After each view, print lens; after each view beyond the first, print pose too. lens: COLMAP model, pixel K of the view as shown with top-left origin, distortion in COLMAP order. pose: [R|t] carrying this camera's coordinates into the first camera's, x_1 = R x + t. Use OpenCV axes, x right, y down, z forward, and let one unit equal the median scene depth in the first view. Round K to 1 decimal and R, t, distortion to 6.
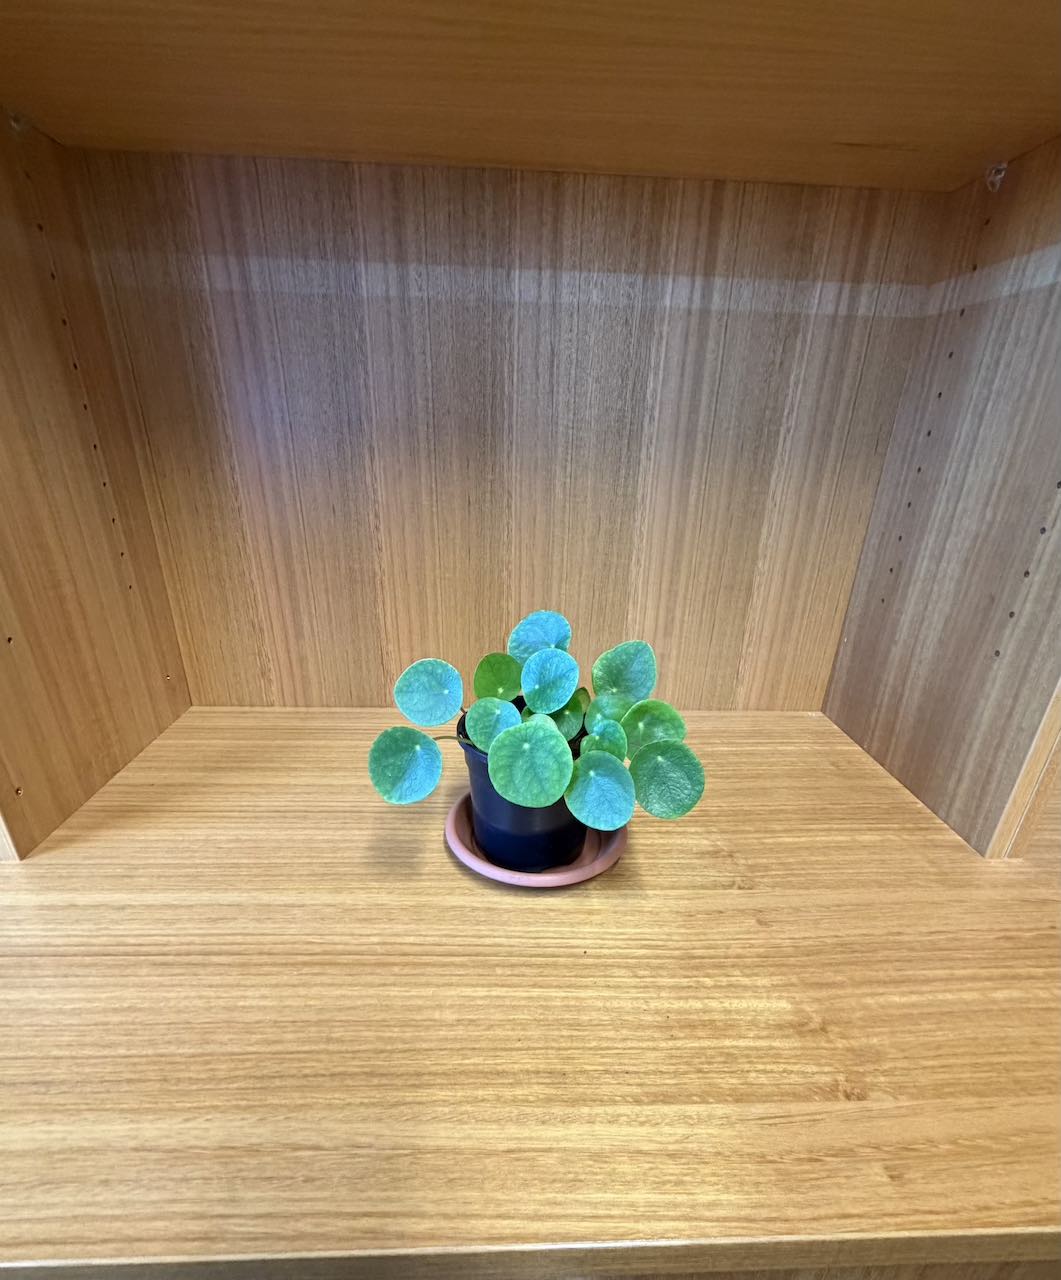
lens RADIAL K [[618.1, 0, 530.7], [0, 618.1, 711.2], [0, 0, 1]] dist [-0.001970, 0.000143]
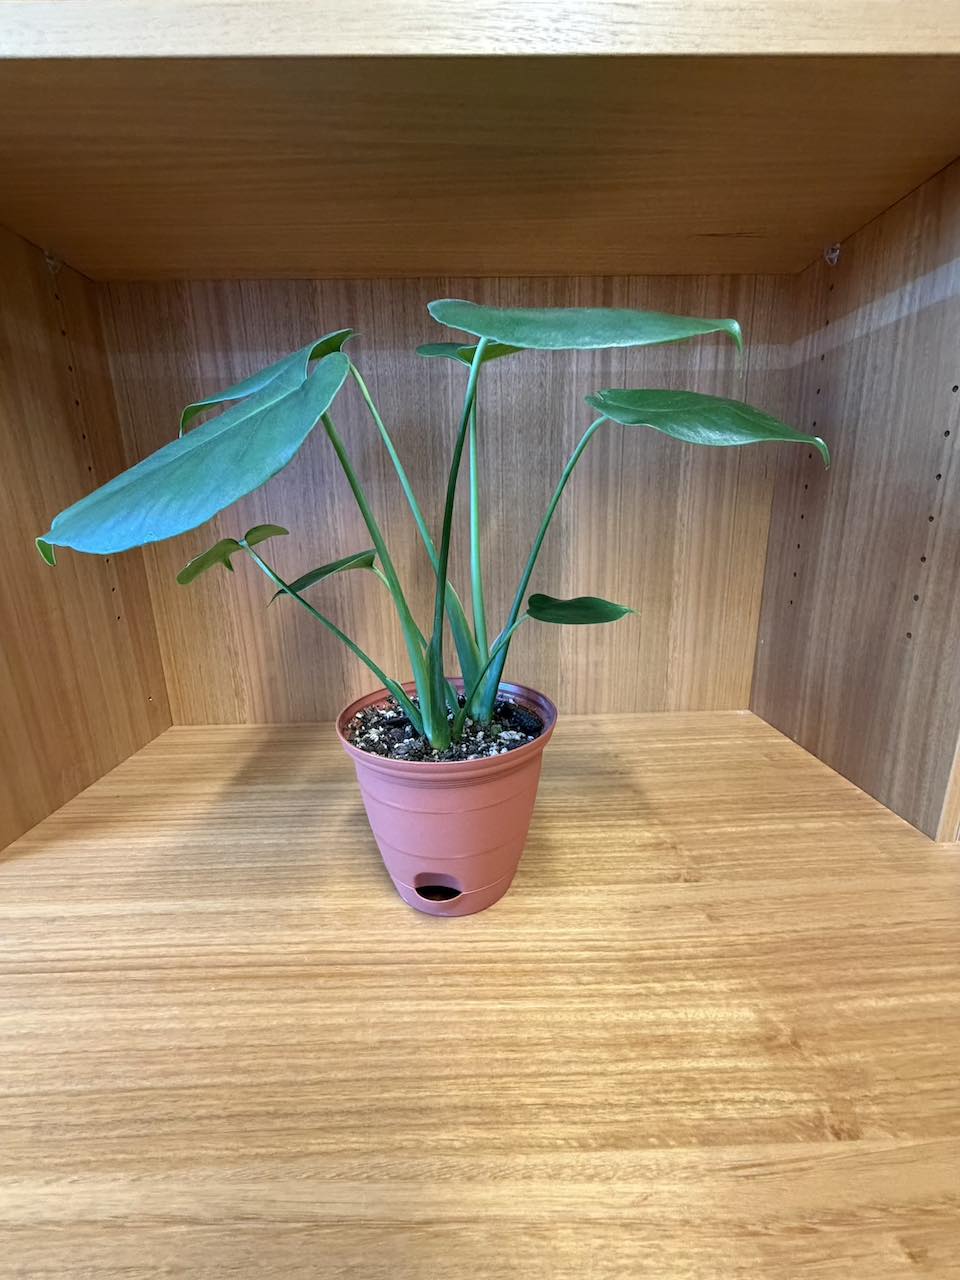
lens RADIAL K [[520.4, 0, 482.8], [0, 520.4, 638.4], [0, 0, 1]] dist [-0.002687, 0.000503]
pose [[0.998791, -0.042315, -0.025006, 0.058244], [0.036740, 0.980694, -0.192066, 0.059740], [0.032651, 0.190915, 0.981063, 0.119931]]
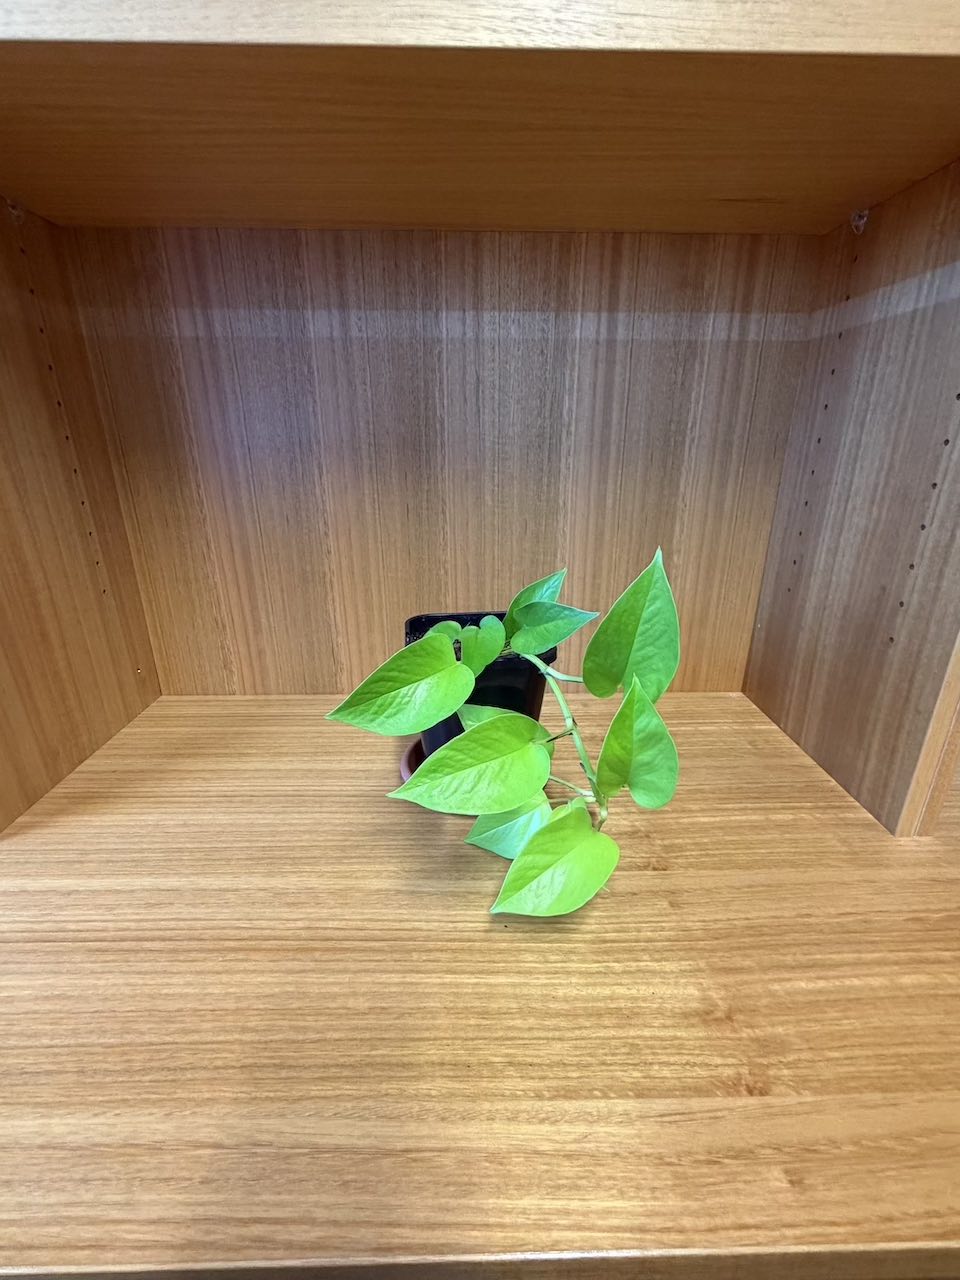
lens RADIAL K [[563.6, 0, 483.2], [0, 563.6, 640.0], [0, 0, 1]] dist [-0.001971, 0.000375]
pose [[0.999526, -0.016733, -0.025845, 0.083106], [0.014558, 0.996513, -0.082152, -0.026217], [0.027129, 0.081737, 0.996285, 0.013407]]
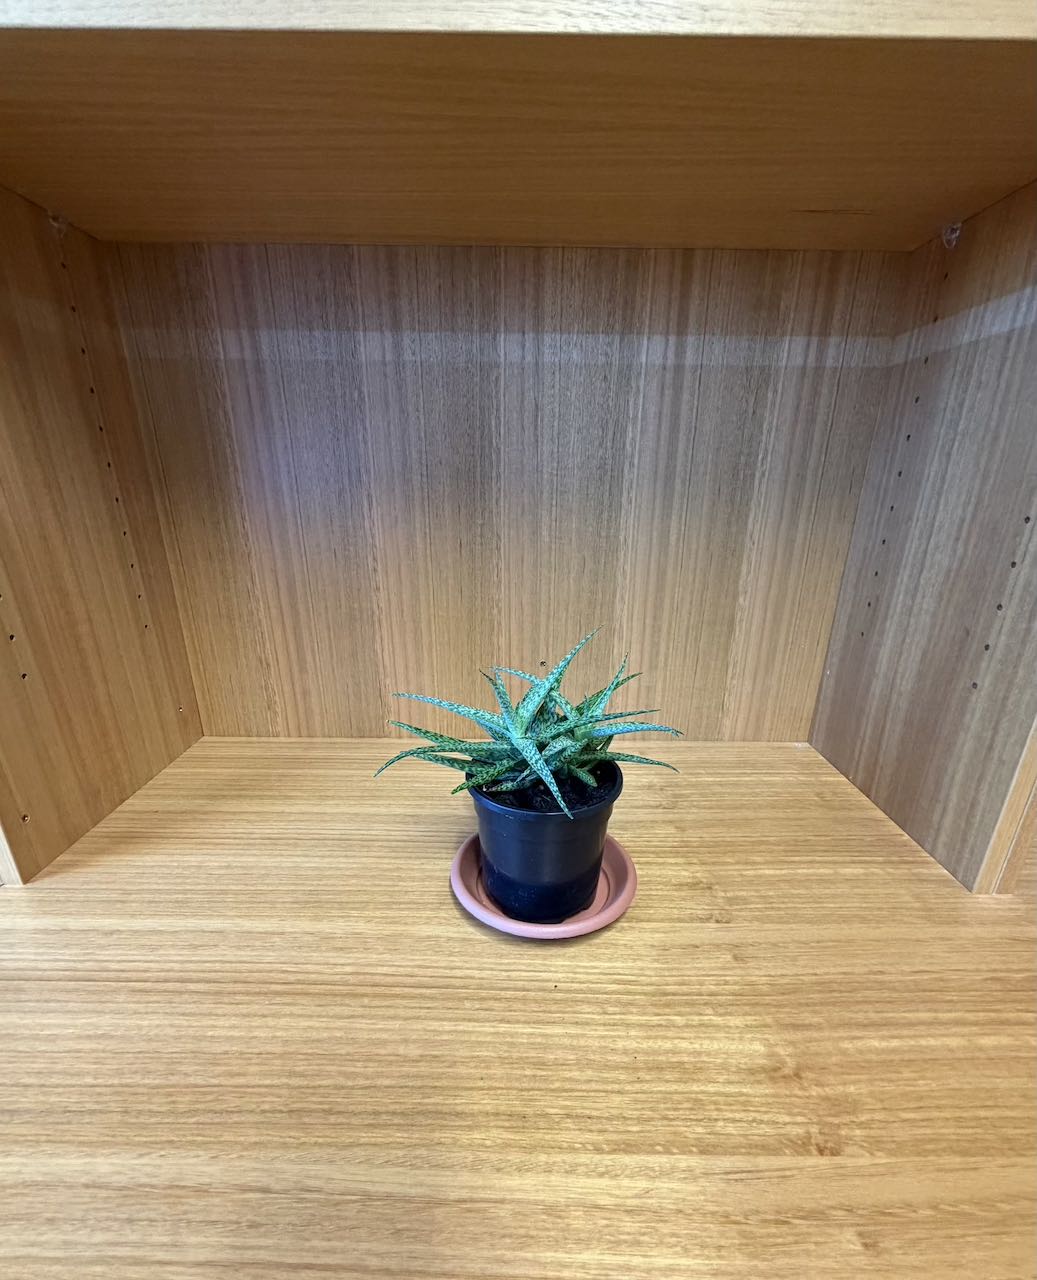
lens RADIAL K [[584.1, 0, 519.4], [0, 584.1, 701.6], [0, 0, 1]] dist [-0.001681, 0.000295]
pose [[0.999035, -0.001485, -0.043888, 0.064144], [-0.001354, 0.997911, -0.064593, -0.006334], [0.043892, 0.064590, 0.996946, 0.026829]]
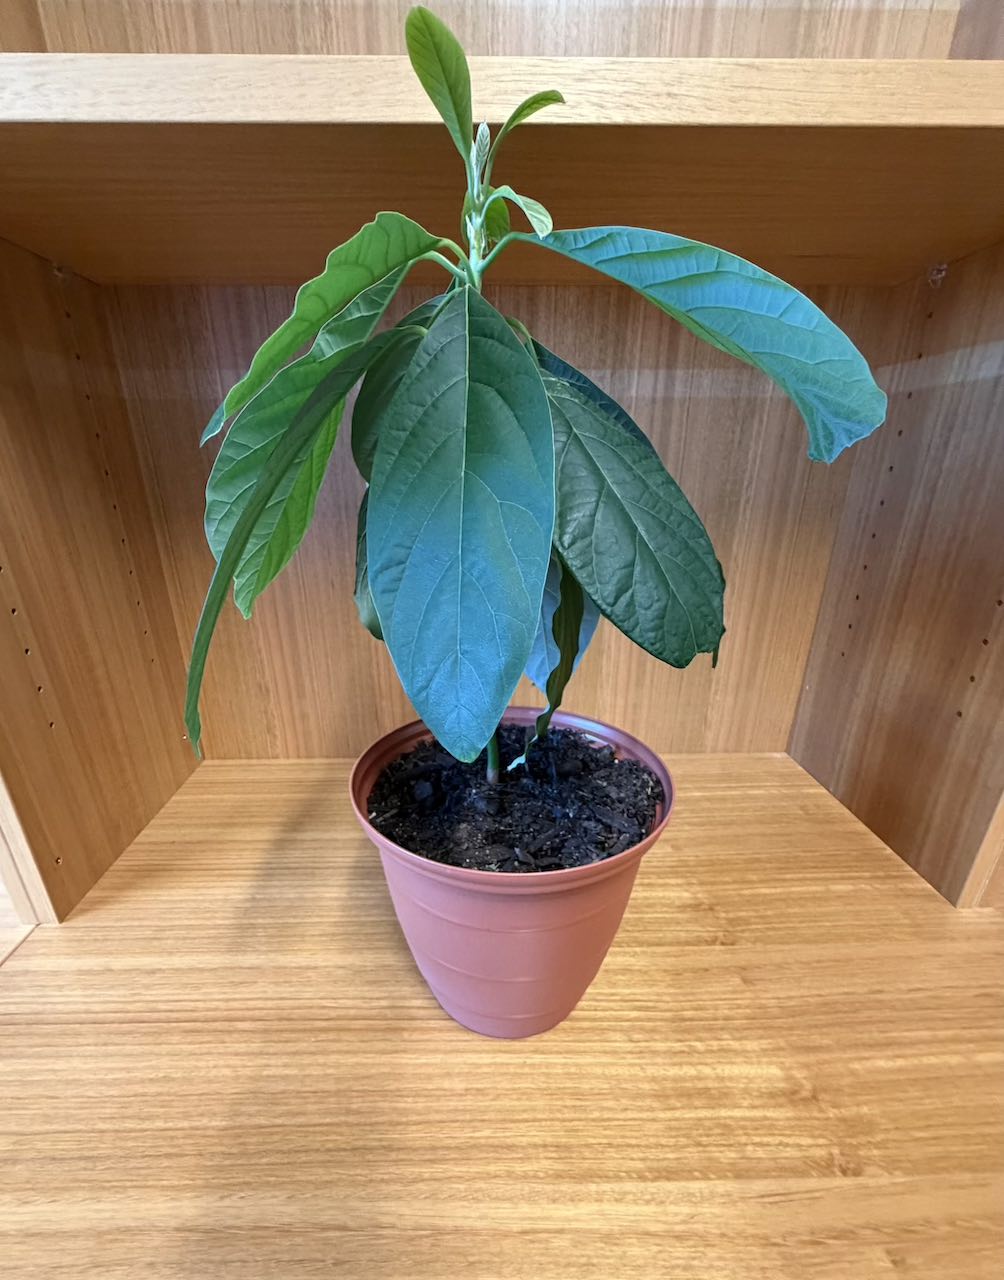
lens RADIAL K [[572.6, 0, 481.5], [0, 572.6, 701.9], [0, 0, 1]] dist [-0.004375, 0.001300]
pose [[0.999305, -0.021495, -0.030443, -0.037335], [0.020469, 0.999226, -0.033601, -0.107207], [0.031142, 0.032954, 0.998972, -0.006978]]
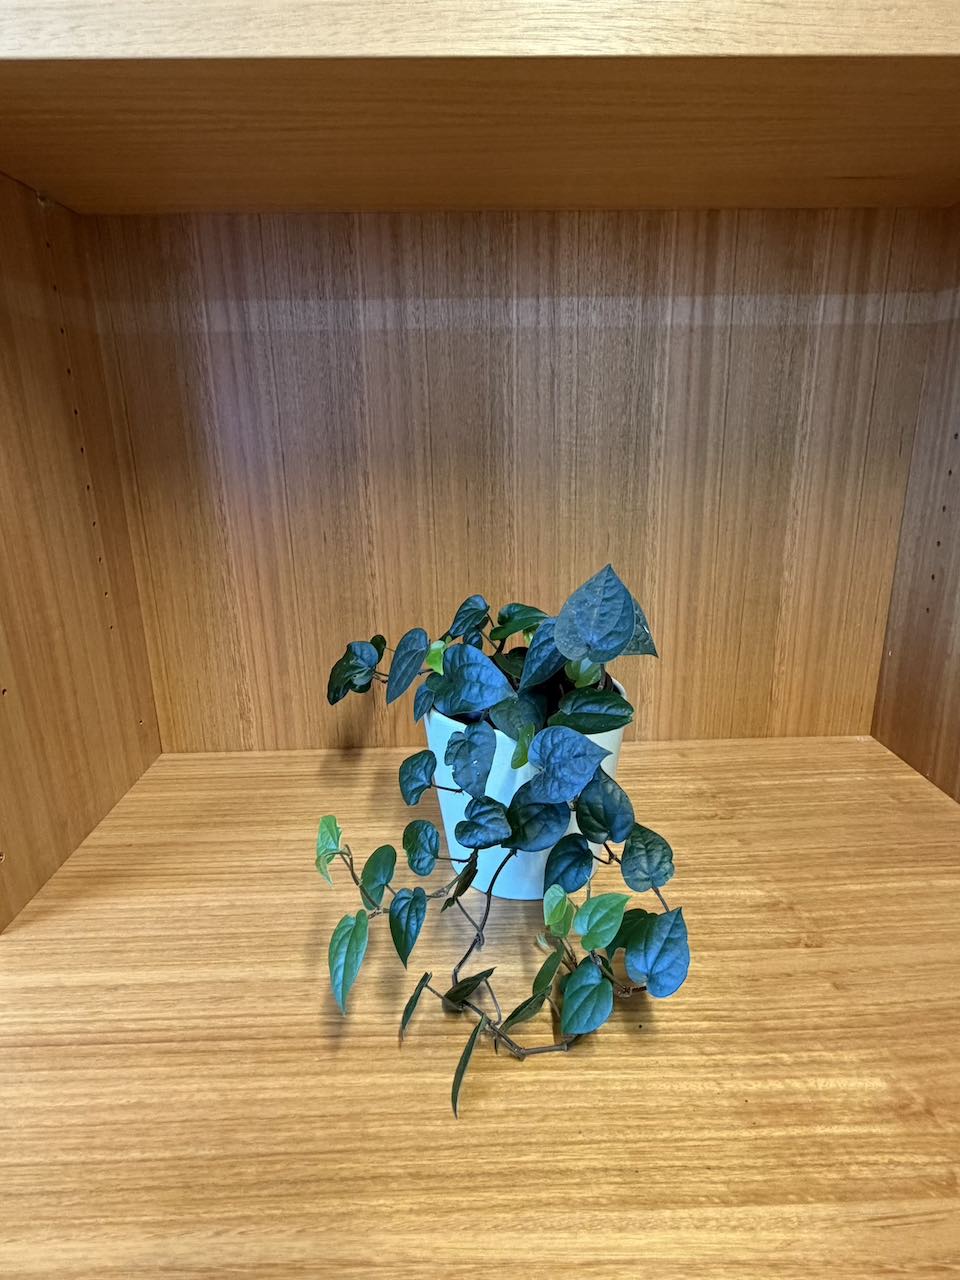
lens RADIAL K [[733.6, 0, 485.0], [0, 733.6, 628.0], [0, 0, 1]] dist [-0.000529, -0.000829]
pose [[0.999042, -0.037826, -0.022005, -0.078711], [0.034019, 0.987609, -0.153202, -0.014904], [0.027527, 0.152307, 0.987950, -0.108179]]
